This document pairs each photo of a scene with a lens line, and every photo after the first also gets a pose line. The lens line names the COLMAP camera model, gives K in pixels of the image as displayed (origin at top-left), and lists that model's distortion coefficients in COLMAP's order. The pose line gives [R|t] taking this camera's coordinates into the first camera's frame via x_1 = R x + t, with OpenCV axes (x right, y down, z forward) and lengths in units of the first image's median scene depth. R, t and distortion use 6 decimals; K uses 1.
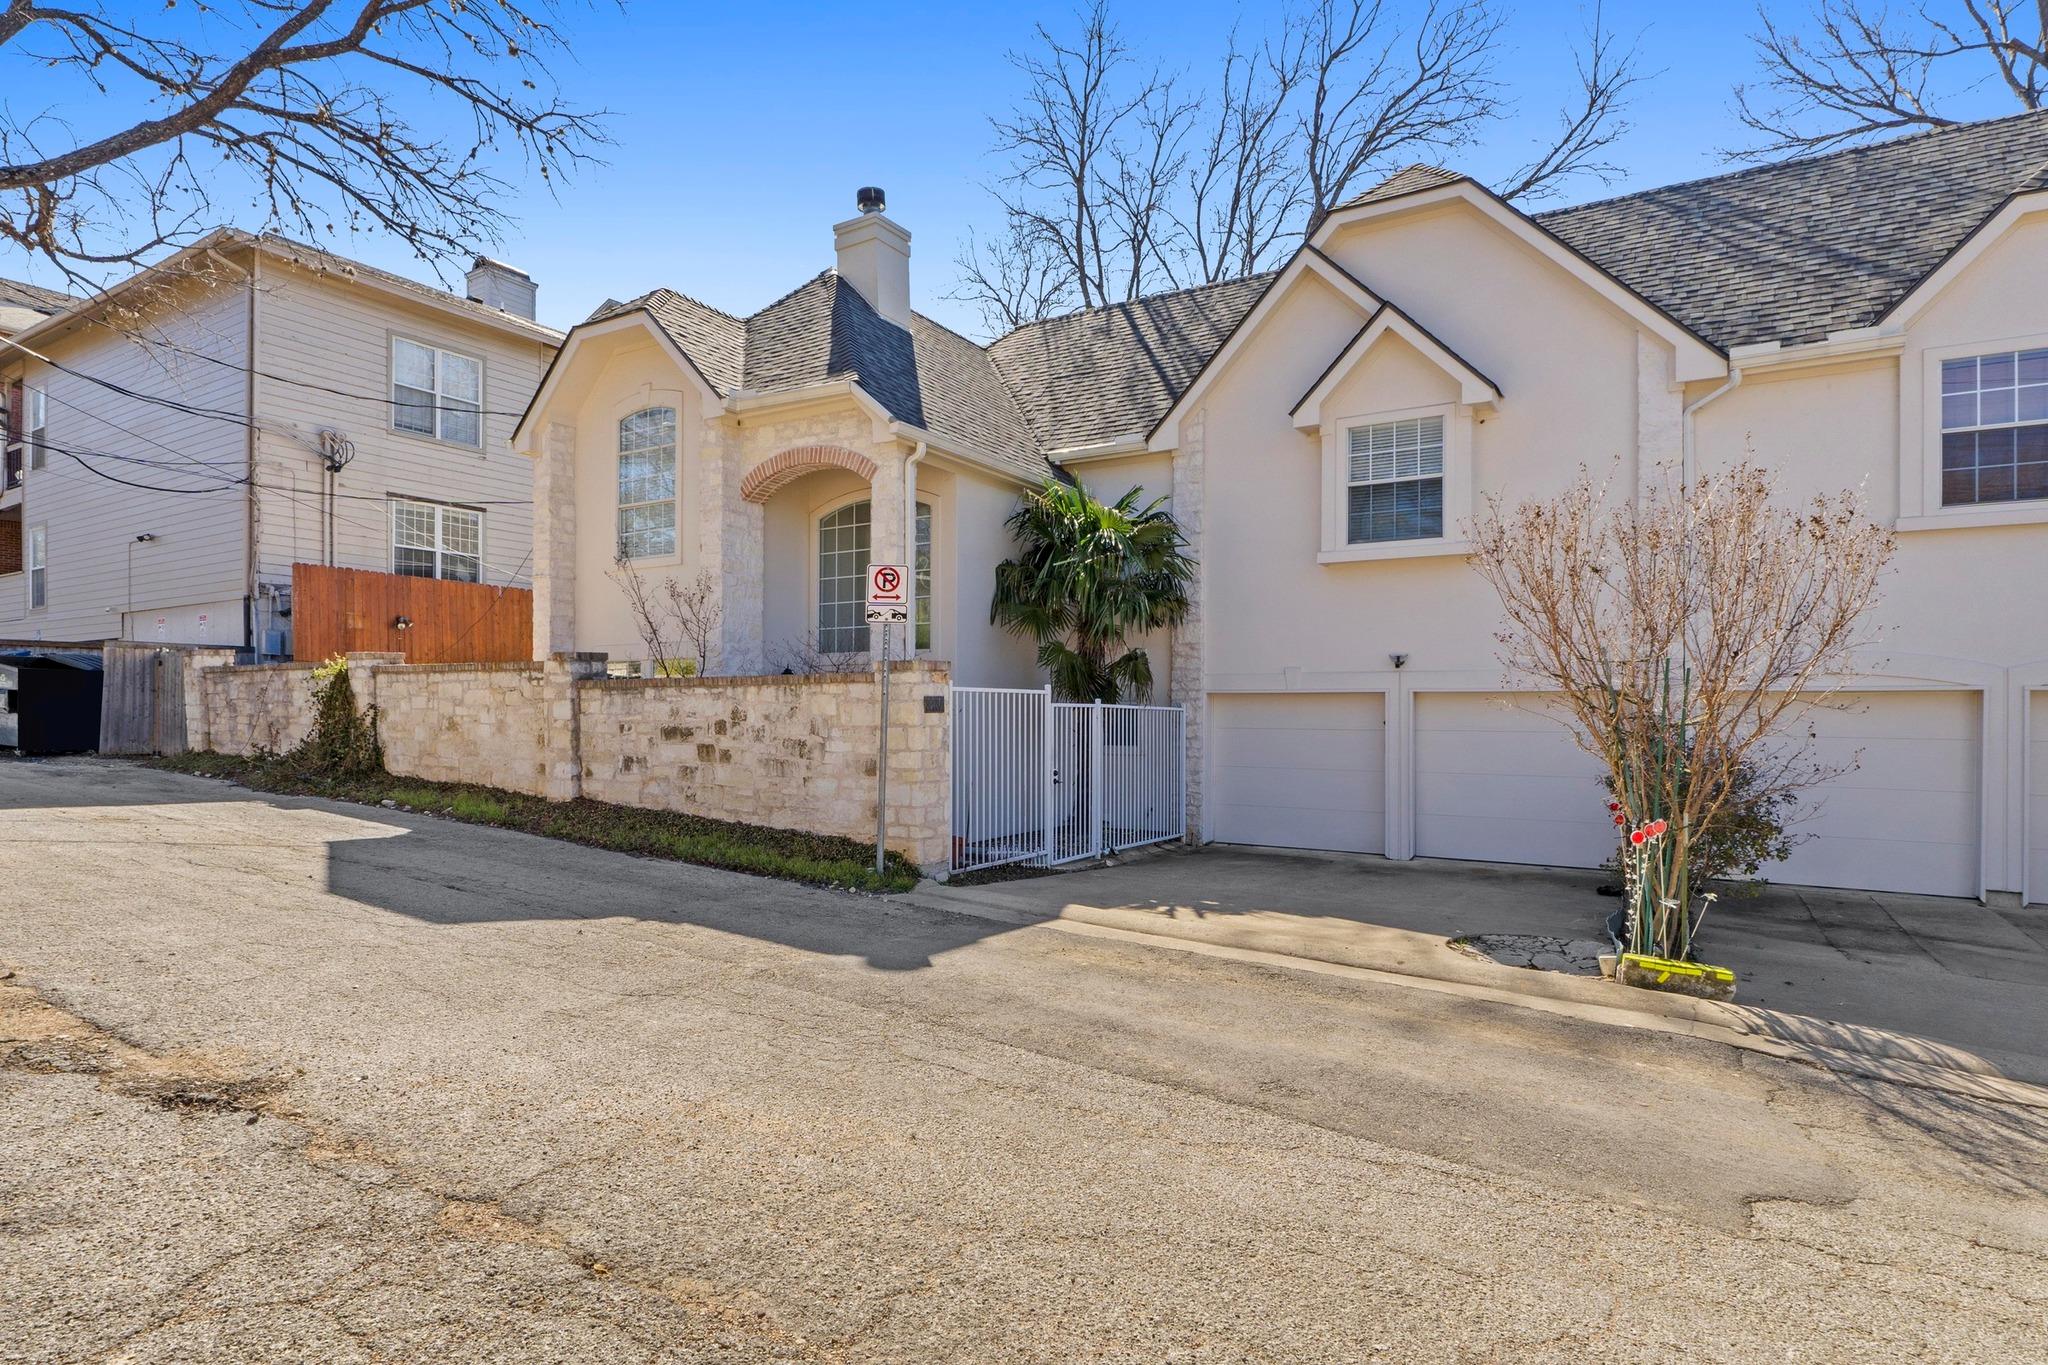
lens RADIAL K [[886.4, 0, 1024.0], [0, 886.4, 682.5], [0, 0, 1]] dist [-0.001907, -0.000601]
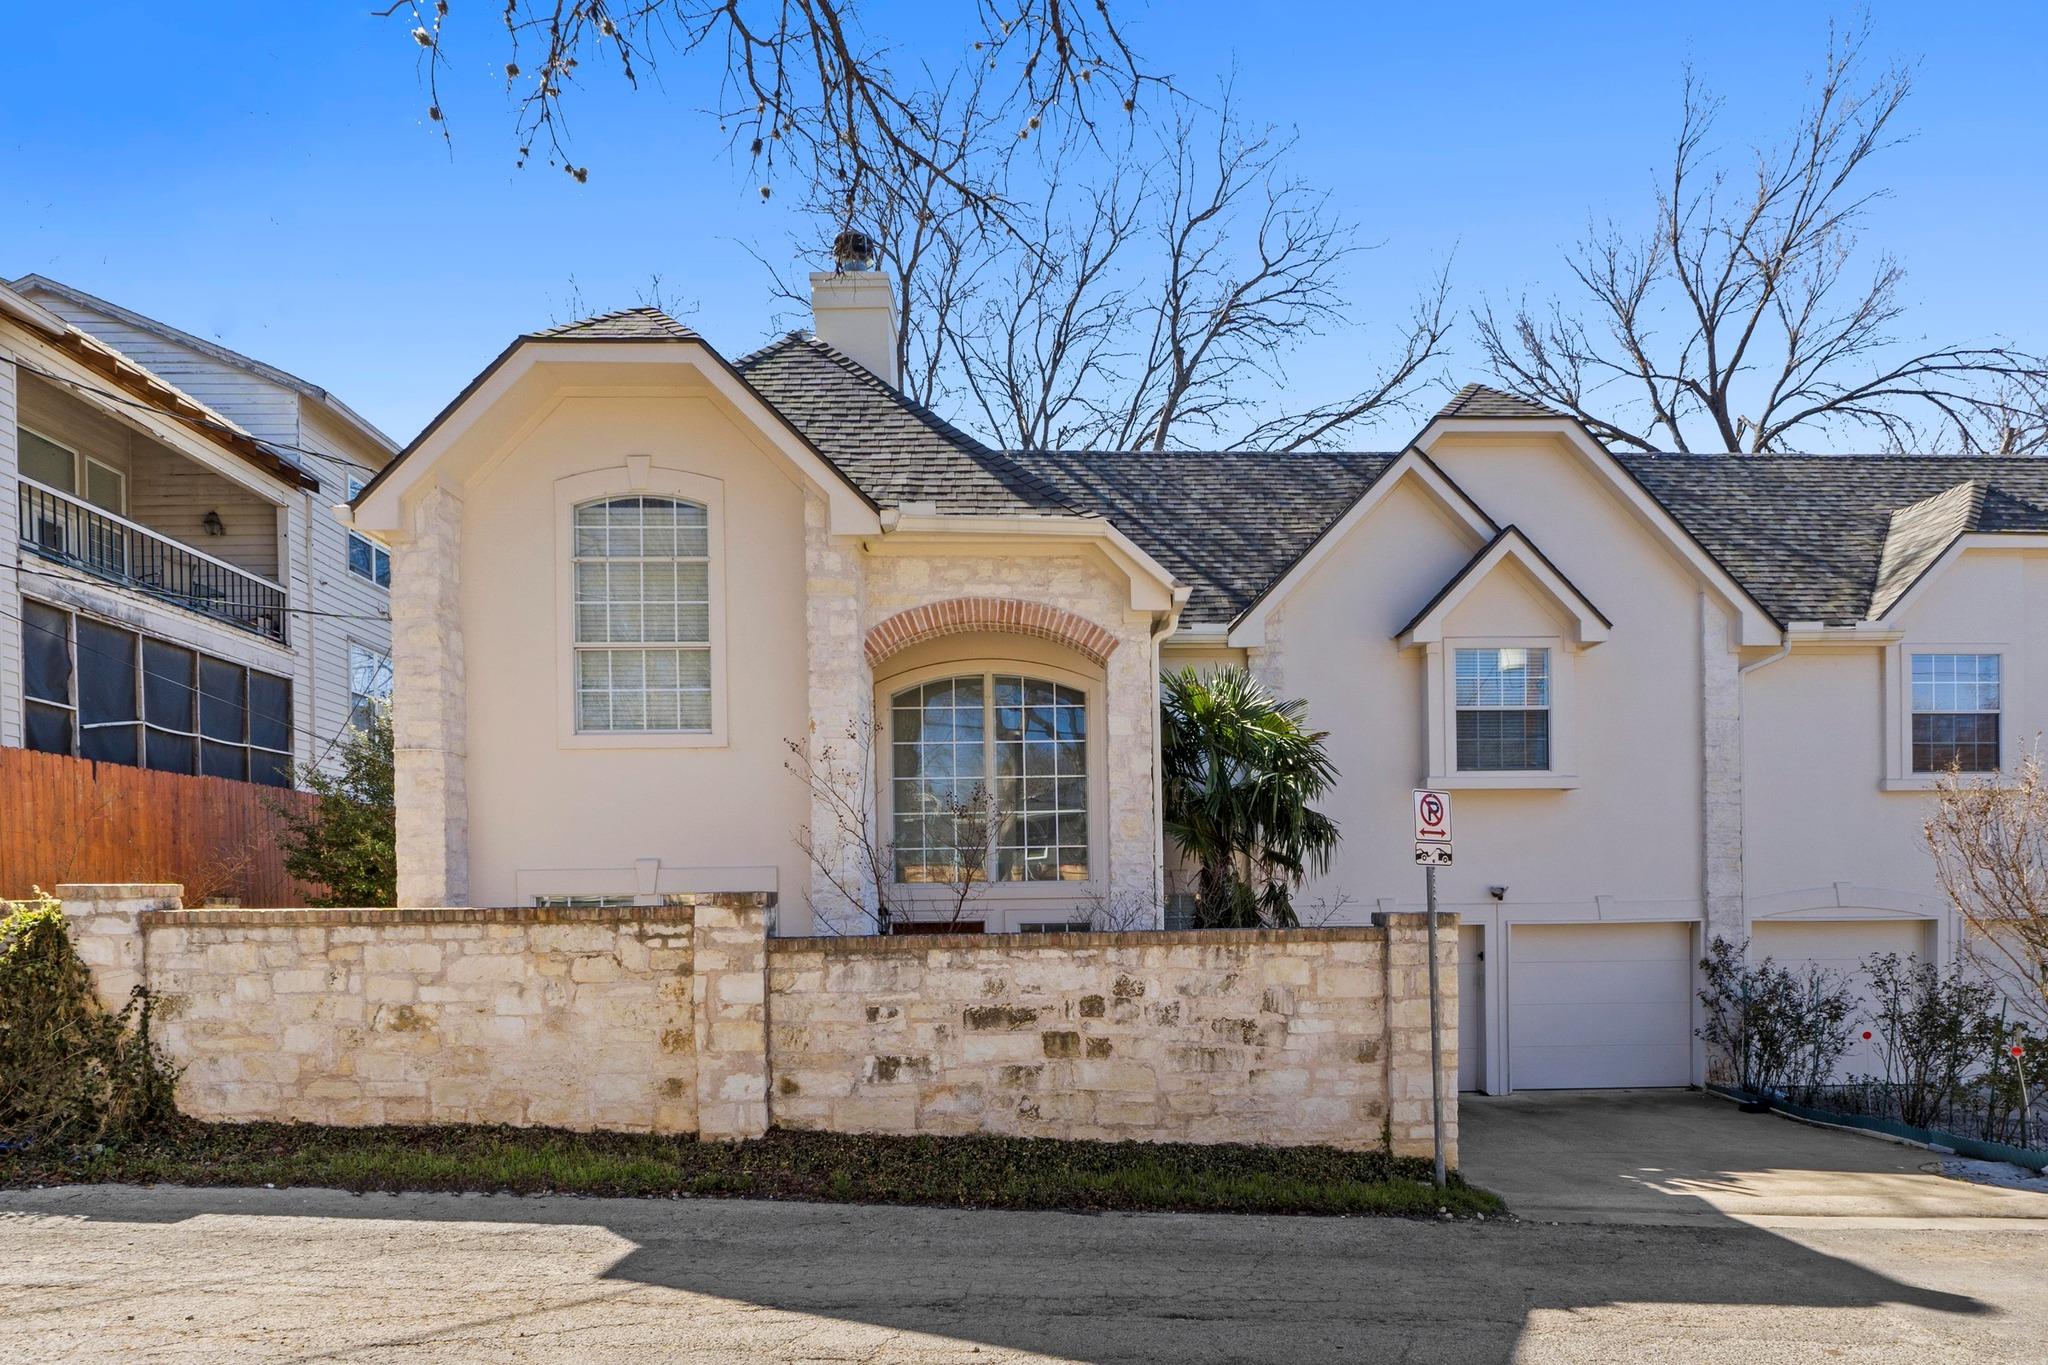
lens RADIAL K [[1044.9, 0, 1020.2], [0, 1044.9, 894.5], [0, 0, 1]] dist [-0.002719, 0.000138]
pose [[0.879916, -0.005630, 0.475095, -0.709000], [0.003032, 0.999976, 0.006235, -0.038056], [-0.475119, -0.004046, 0.879912, 0.284813]]
